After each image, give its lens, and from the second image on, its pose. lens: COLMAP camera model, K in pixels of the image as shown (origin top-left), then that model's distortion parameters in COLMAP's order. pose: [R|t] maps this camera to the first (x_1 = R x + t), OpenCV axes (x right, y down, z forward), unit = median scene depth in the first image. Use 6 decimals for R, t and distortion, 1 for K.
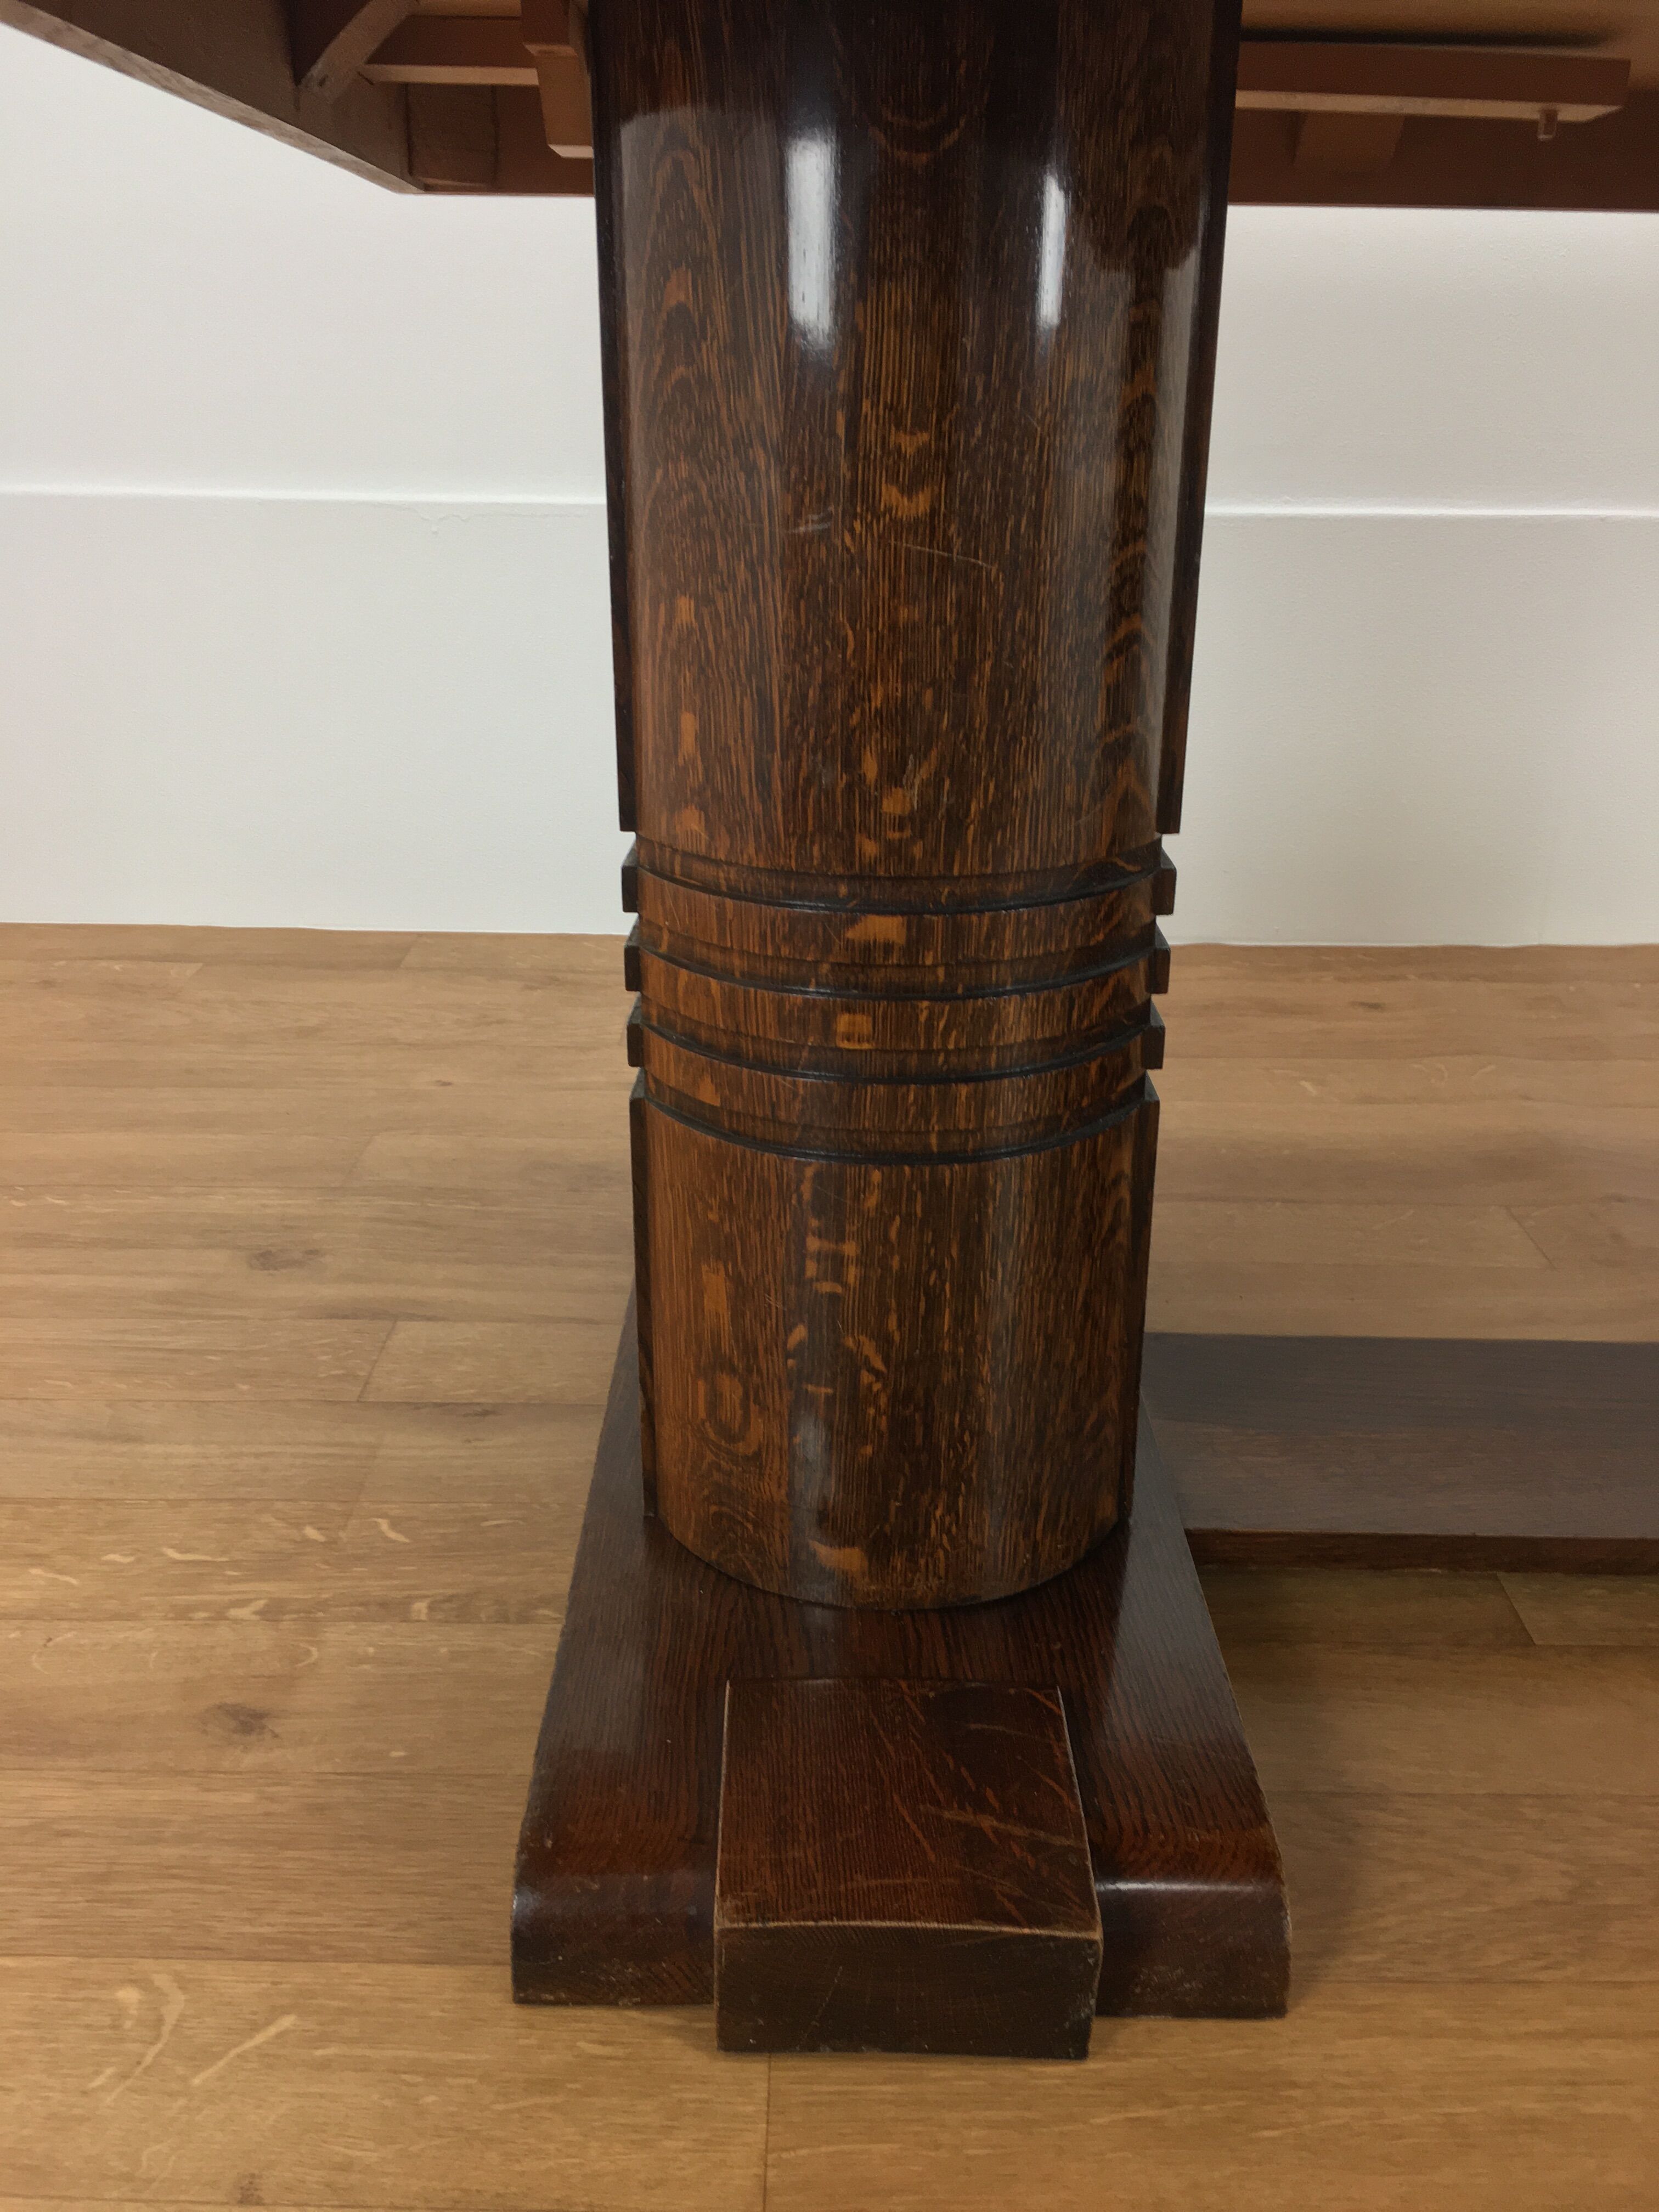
lens RADIAL K [[1891.5, 0, 826.4], [0, 1891.5, 1107.8], [0, 0, 1]] dist [0.079742, -0.128662]
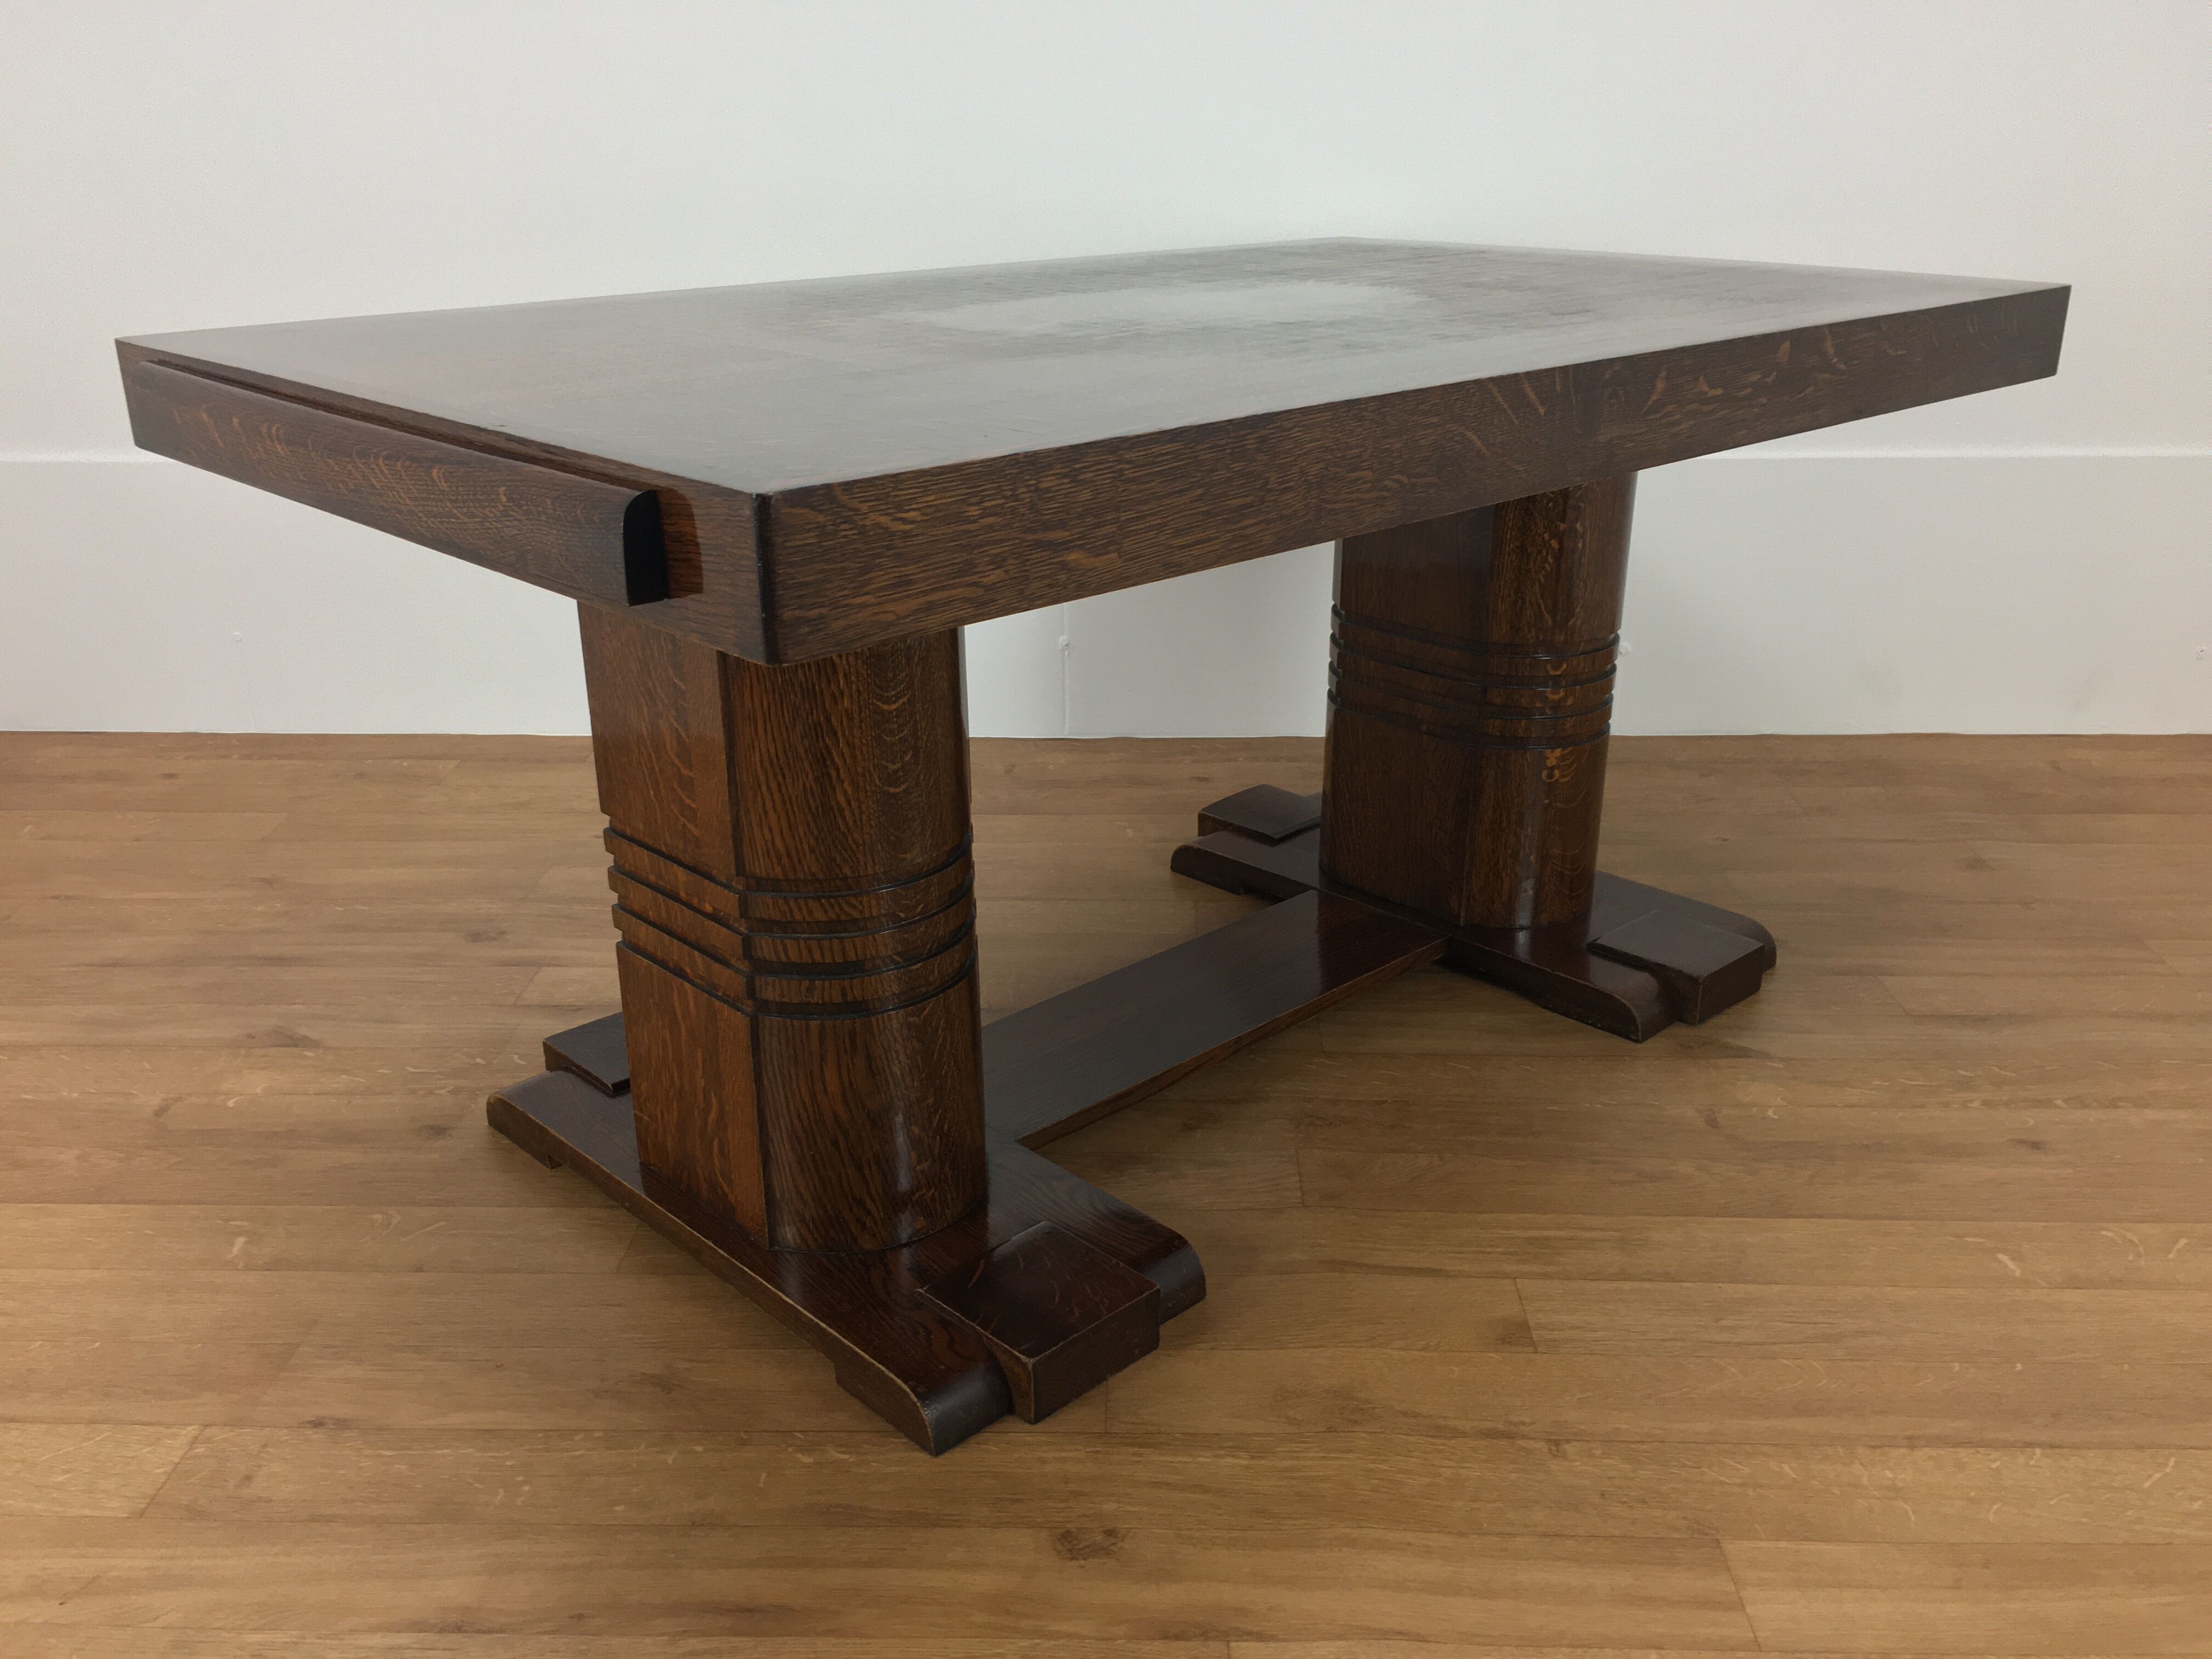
lens RADIAL K [[1891.5, 0, 1106.0], [0, 1891.5, 833.0], [0, 0, 1]] dist [0.079742, -0.128662]
pose [[0.999516, -0.011858, -0.028749, 0.553447], [0.011624, 0.999898, -0.008284, 0.005457], [0.028845, 0.007946, 0.999552, -1.222840]]
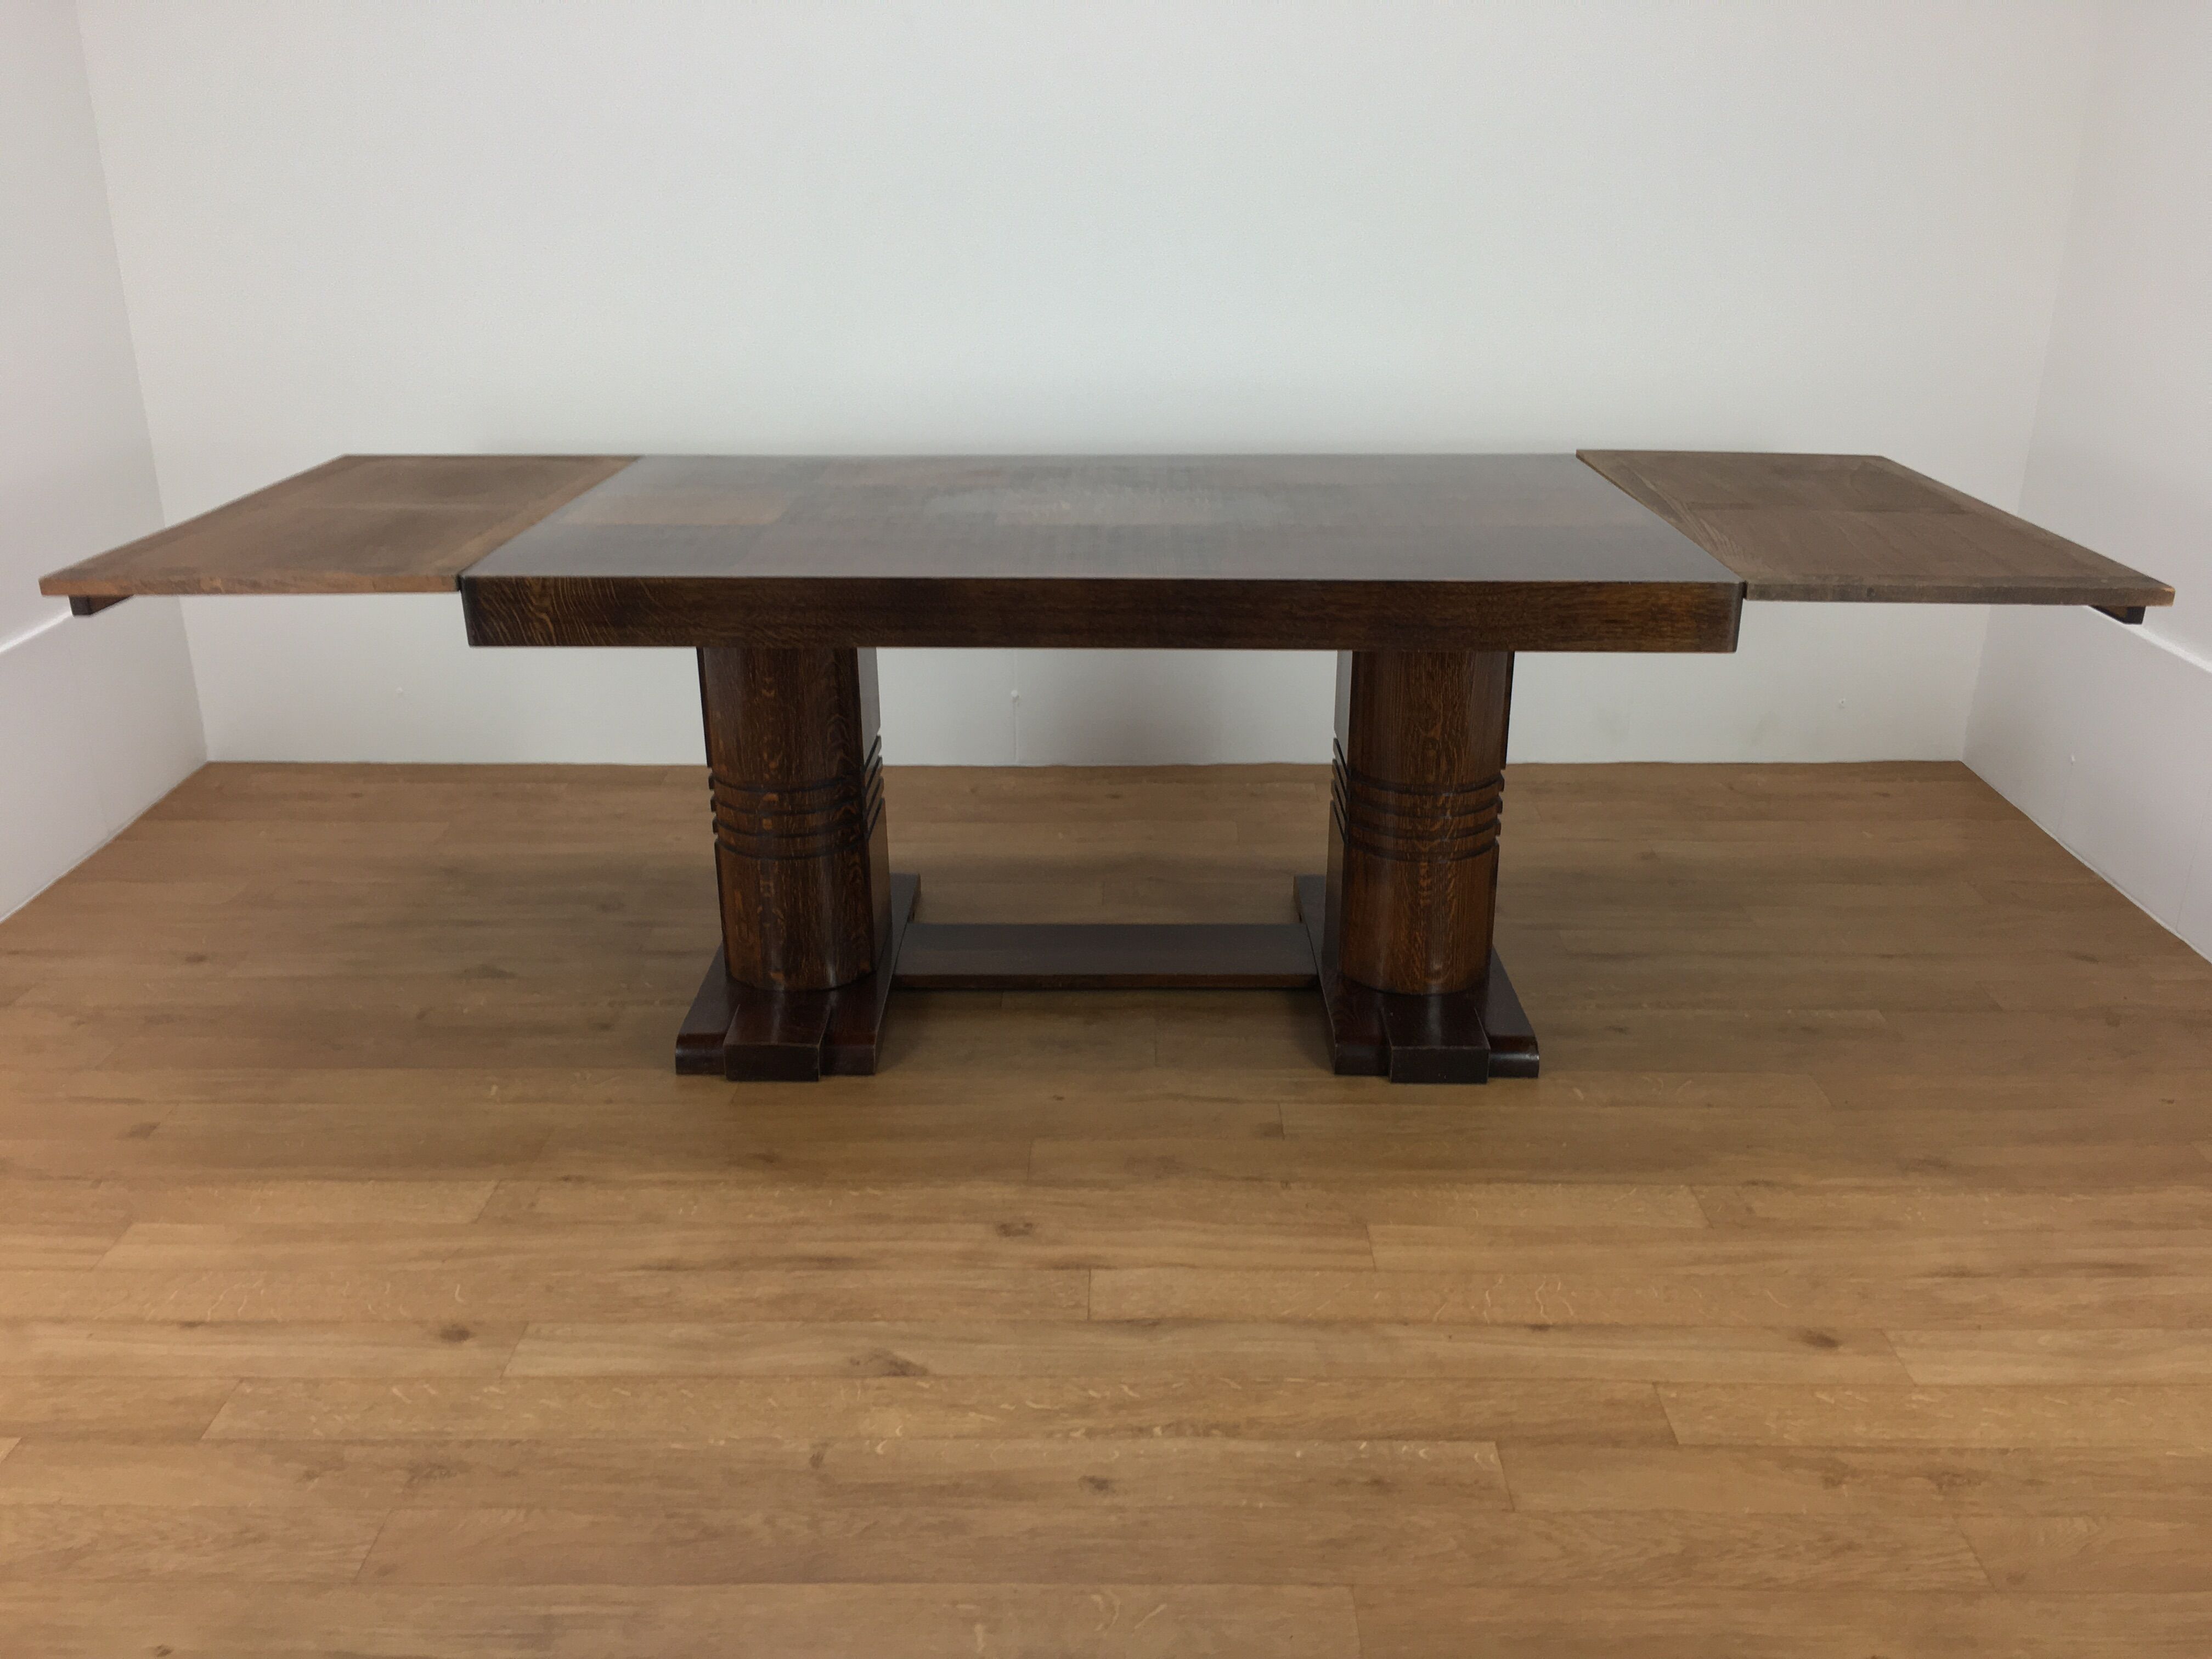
lens RADIAL K [[1891.5, 0, 1108.2], [0, 1891.5, 832.6], [0, 0, 1]] dist [0.079742, -0.128662]
pose [[0.999838, -0.013578, -0.011837, 0.667222], [0.013427, 0.999828, -0.012799, 0.031029], [0.012009, 0.012638, 0.999848, -2.489008]]
